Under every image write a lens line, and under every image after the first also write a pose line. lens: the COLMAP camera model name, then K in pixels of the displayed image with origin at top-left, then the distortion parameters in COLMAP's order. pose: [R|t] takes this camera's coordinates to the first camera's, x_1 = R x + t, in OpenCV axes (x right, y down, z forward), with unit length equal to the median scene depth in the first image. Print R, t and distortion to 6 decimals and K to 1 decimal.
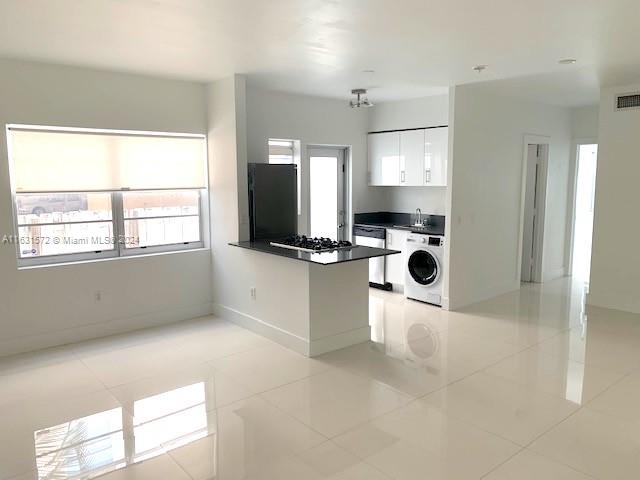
lens RADIAL K [[483.0, 0, 297.6], [0, 483.0, 240.6], [0, 0, 1]] dist [0.058257, 0.001717]
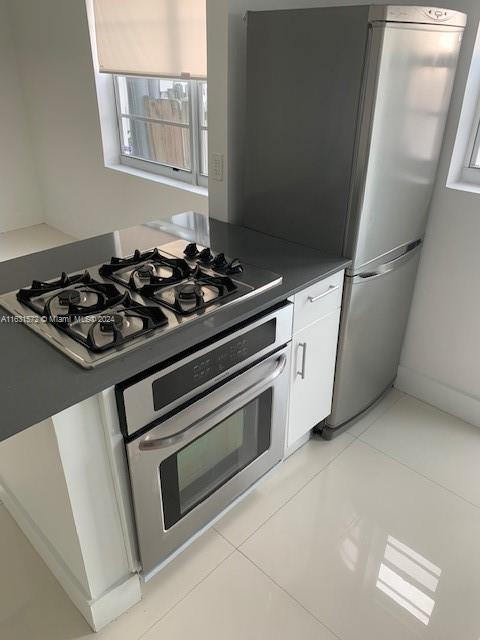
lens RADIAL K [[489.1, 0, 231.5], [0, 489.1, 318.0], [0, 0, 1]] dist [0.053801, -0.070223]
pose [[0.134323, 0.481437, -0.866127, 0.281835], [-0.136295, 0.874717, 0.465074, -0.113781], [0.981520, 0.055579, 0.183112, 0.804383]]
